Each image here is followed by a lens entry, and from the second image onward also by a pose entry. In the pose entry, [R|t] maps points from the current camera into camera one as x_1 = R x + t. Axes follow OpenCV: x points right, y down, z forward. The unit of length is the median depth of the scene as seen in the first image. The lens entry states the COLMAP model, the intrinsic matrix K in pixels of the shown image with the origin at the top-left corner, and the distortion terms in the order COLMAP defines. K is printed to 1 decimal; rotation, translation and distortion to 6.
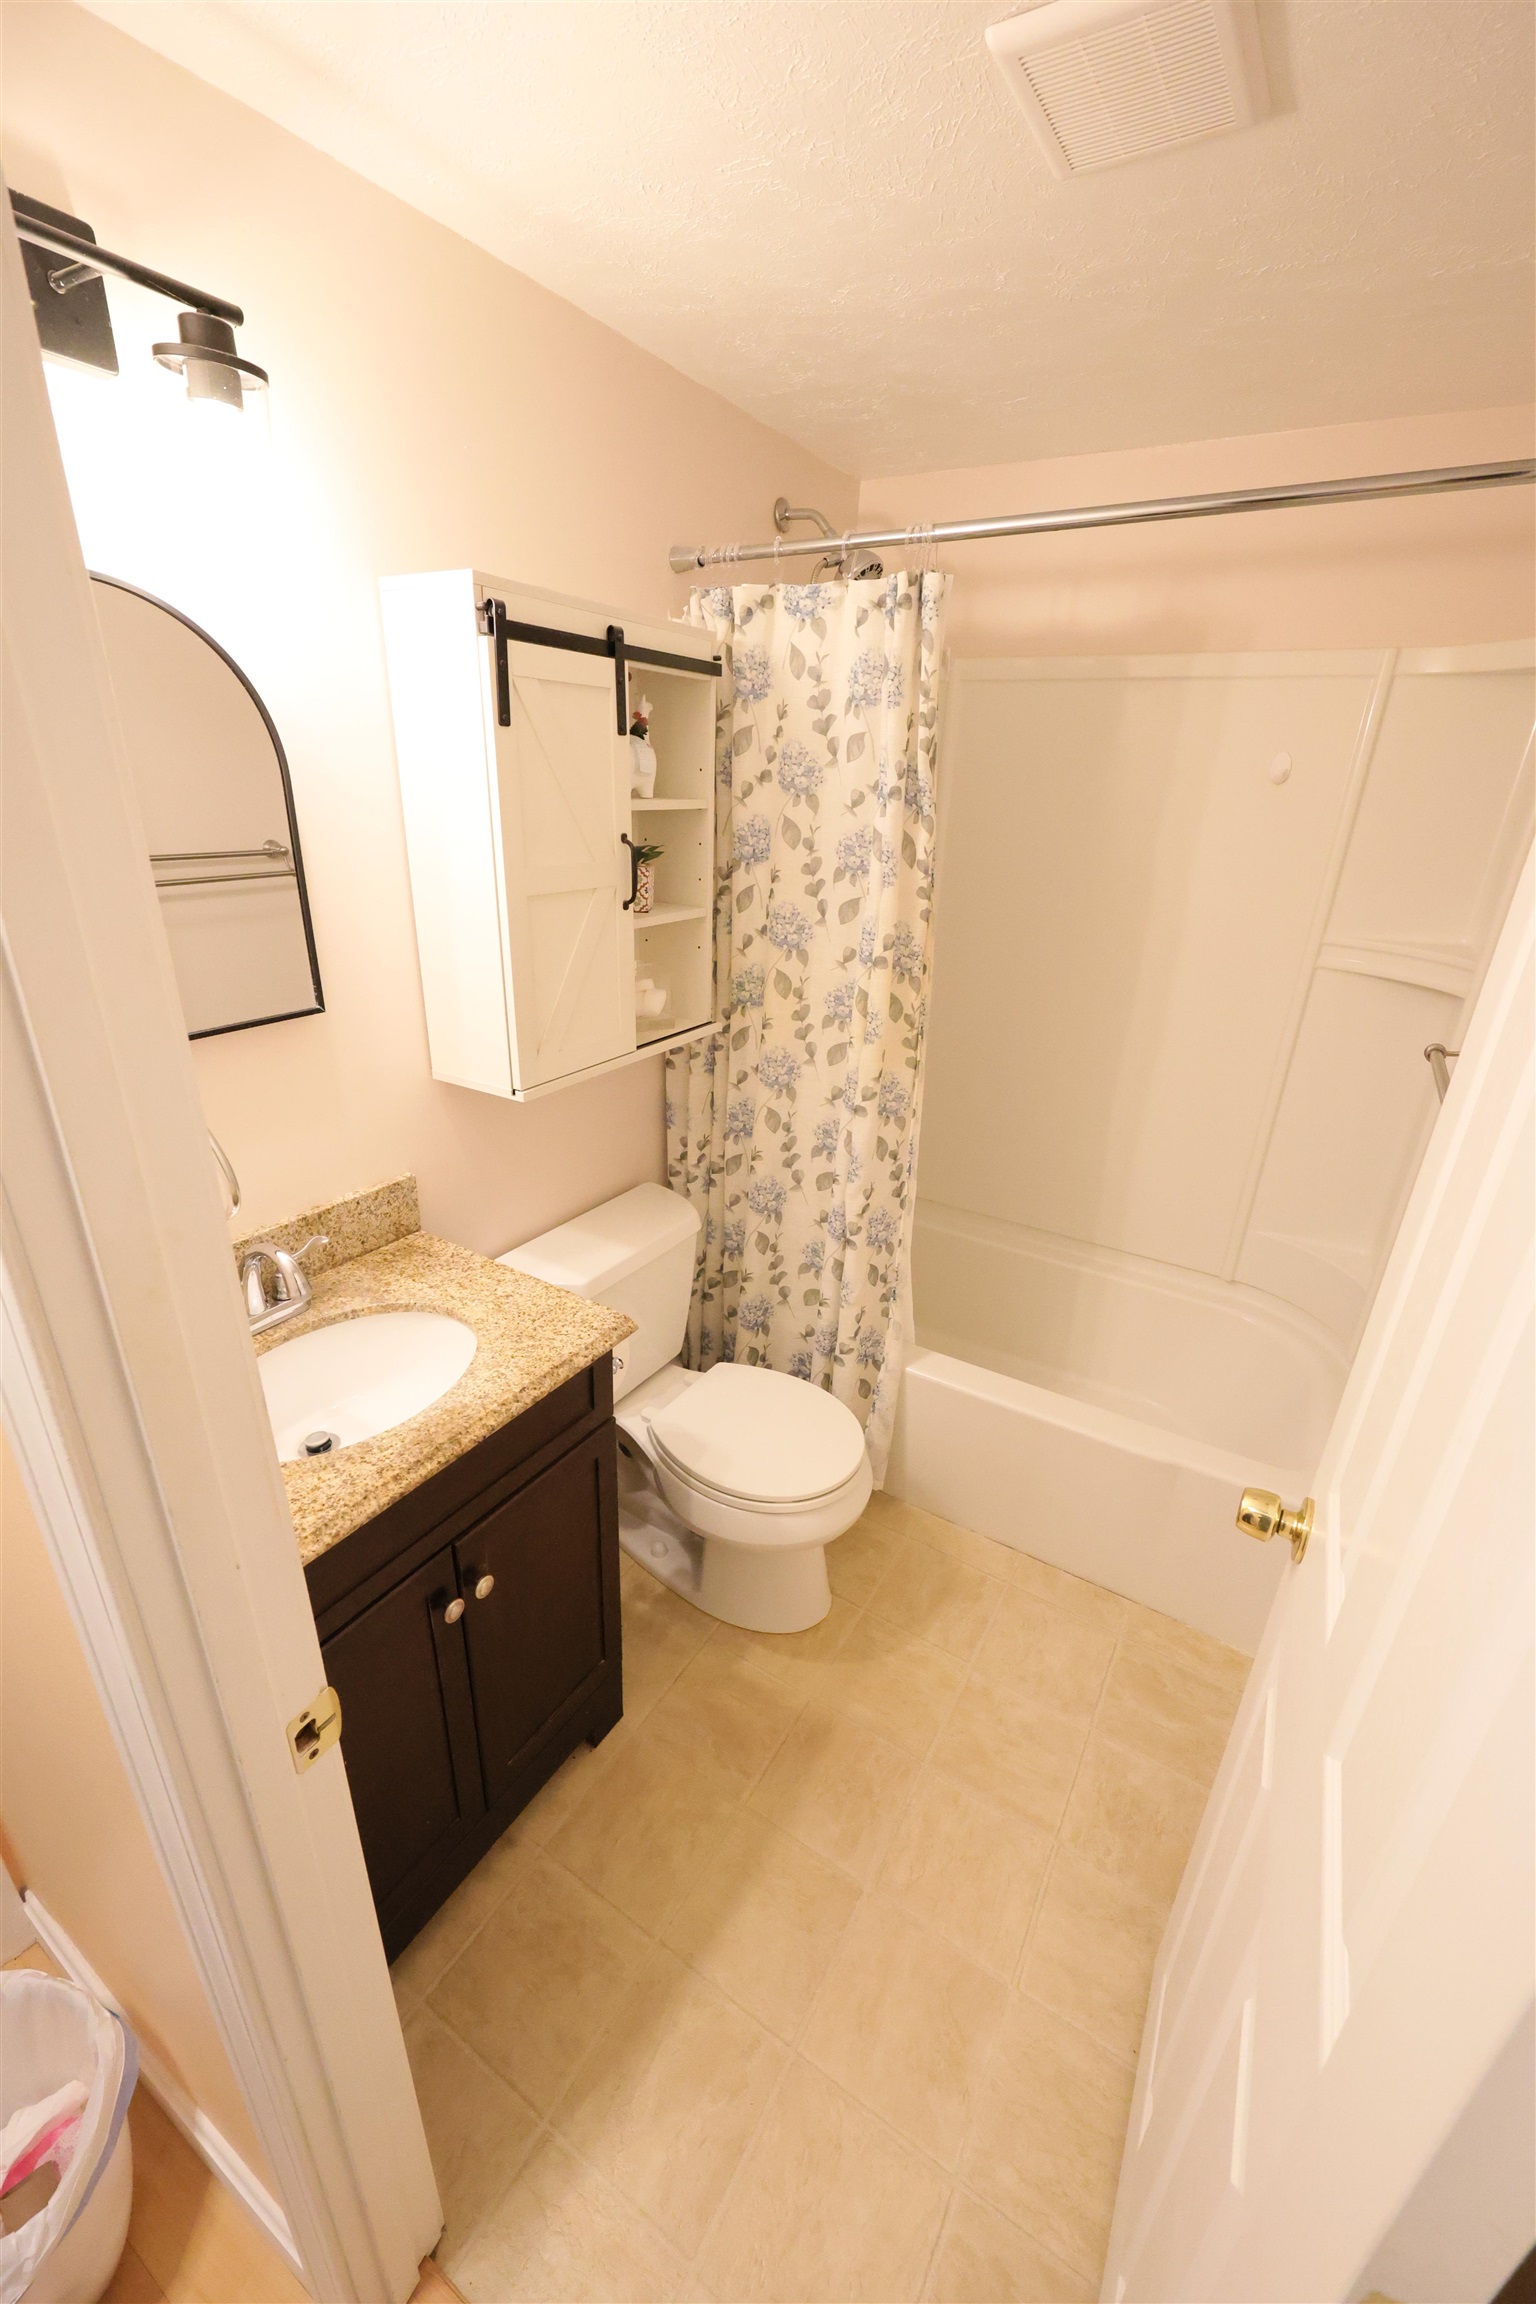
lens RADIAL K [[918.4, 0, 767.3], [0, 918.4, 1159.7], [0, 0, 1]] dist [0.001541, 0.000158]
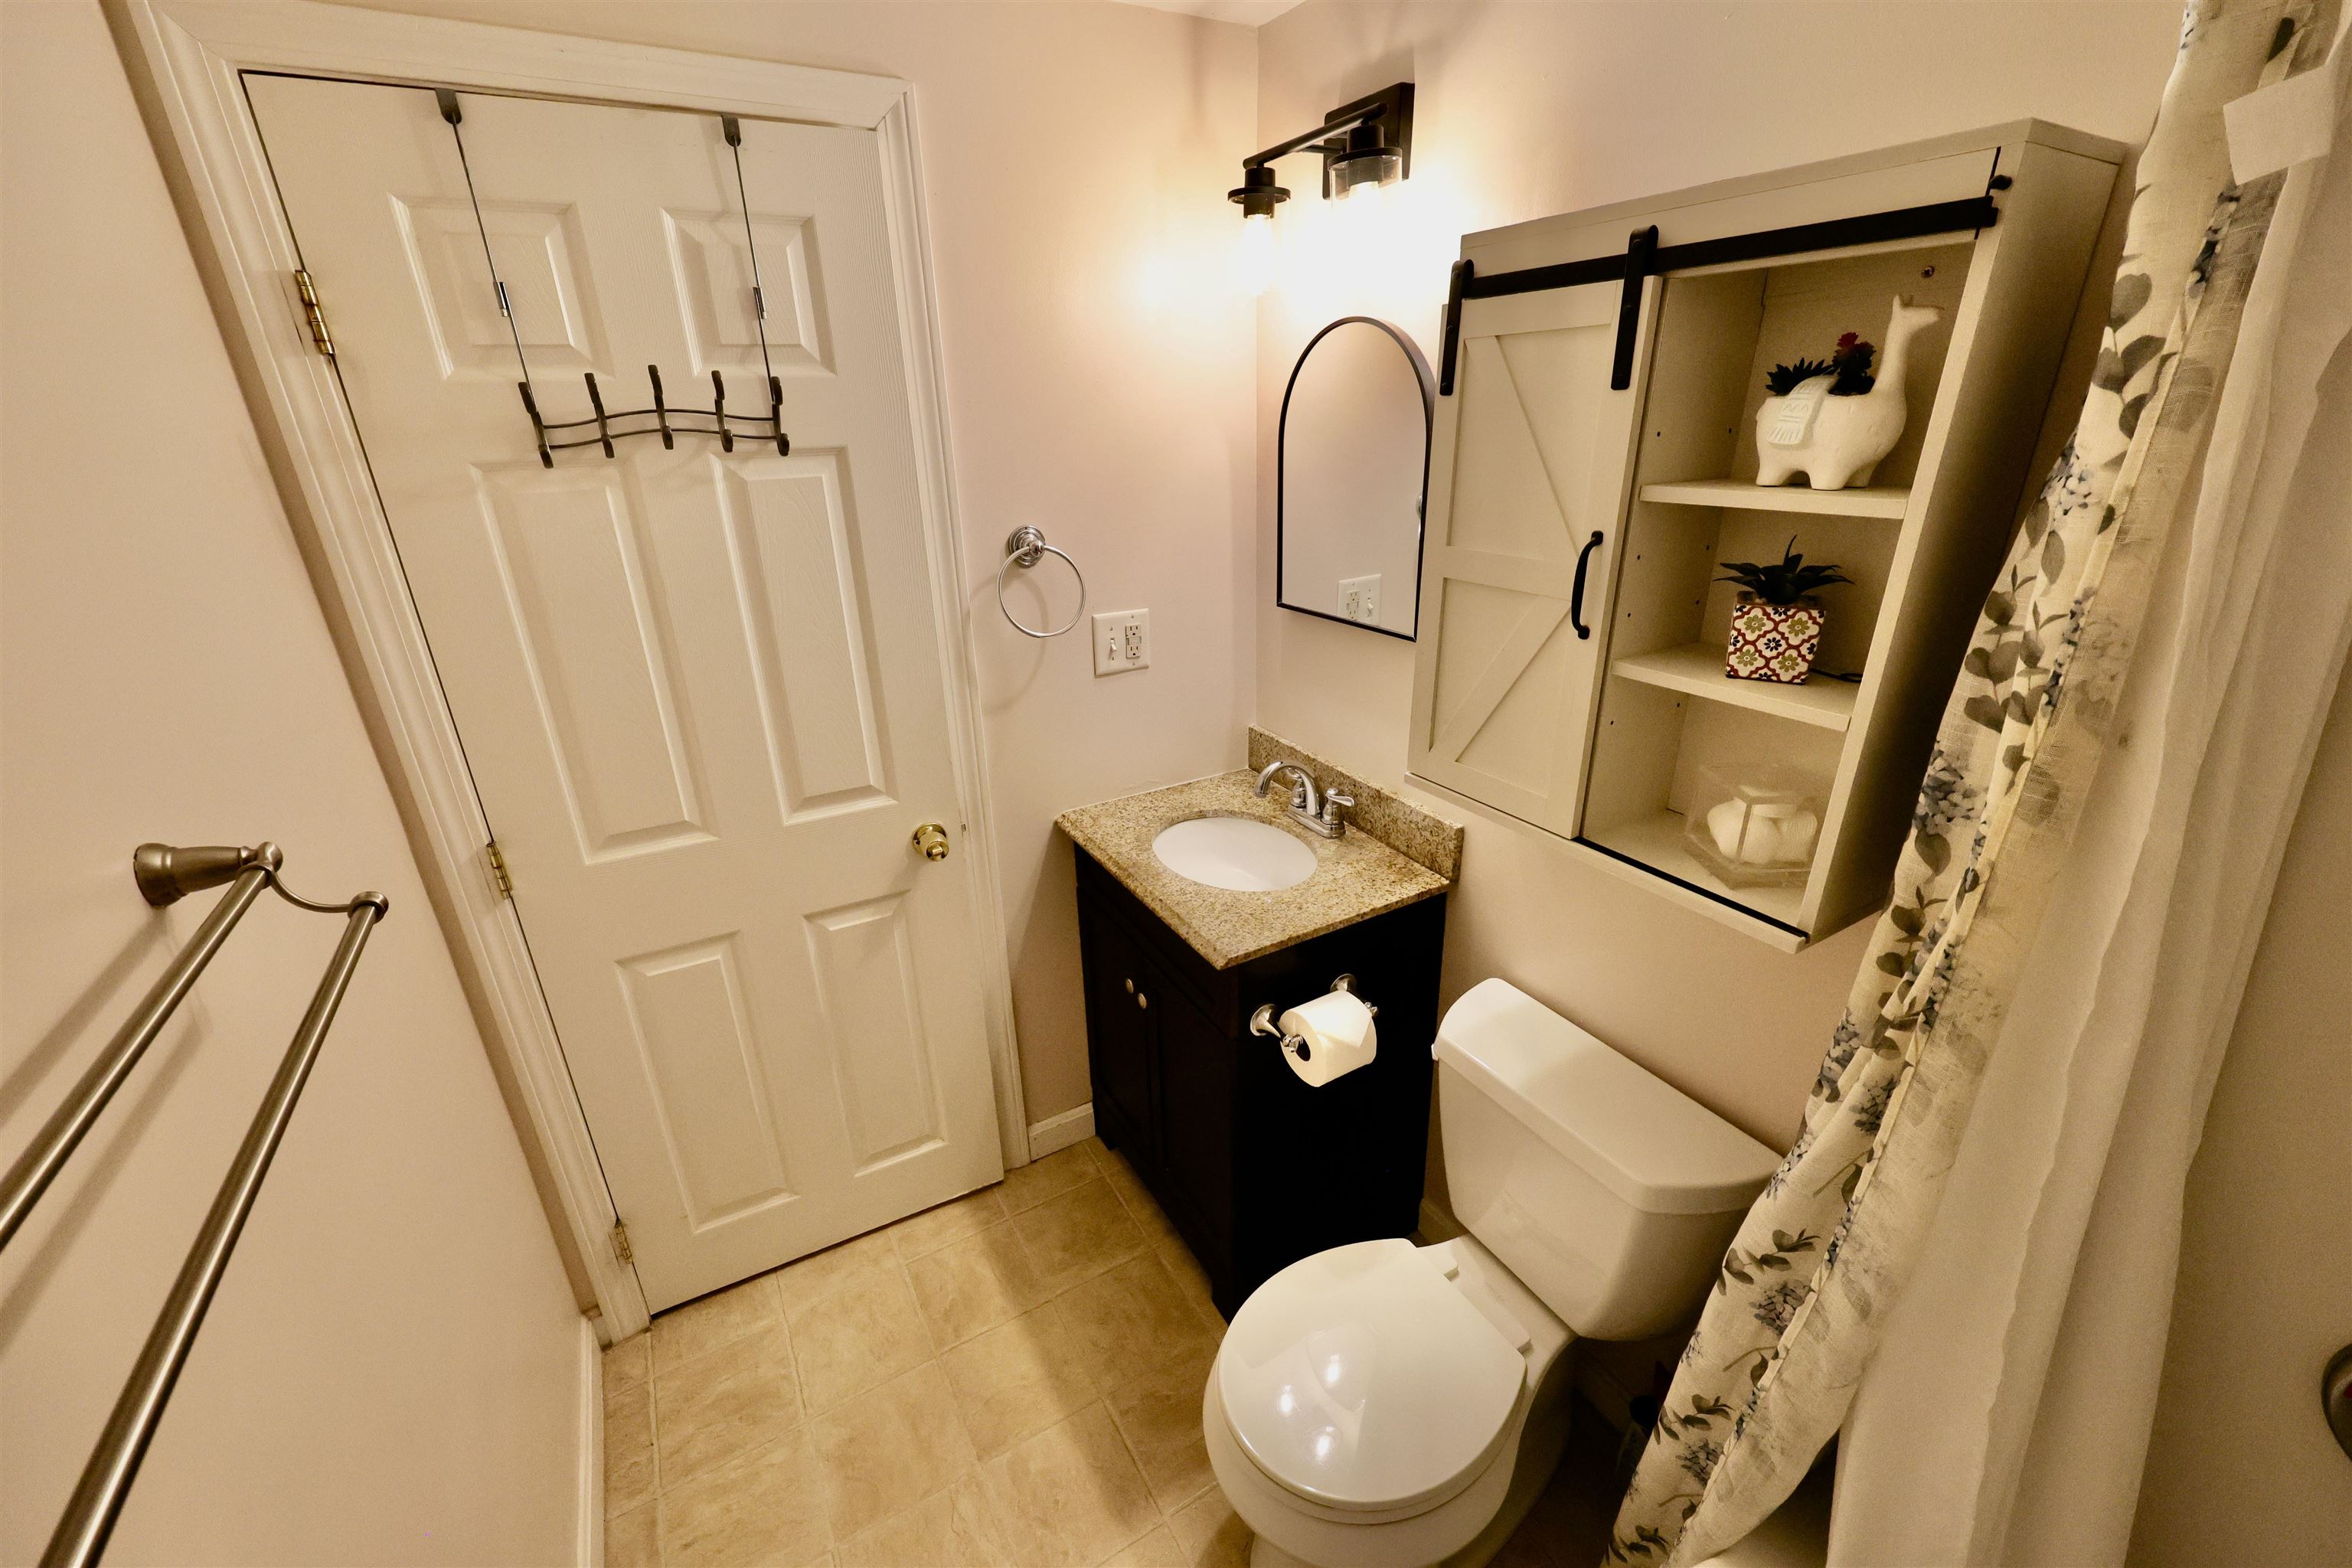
lens RADIAL K [[937.5, 0, 1178.0], [0, 937.5, 784.8], [0, 0, 1]] dist [0.001541, 0.000158]
pose [[-0.476958, 0.308163, -0.823132, 0.665322], [-0.334310, 0.802522, 0.494161, -0.475156], [0.812864, 0.510875, -0.279748, 1.109124]]
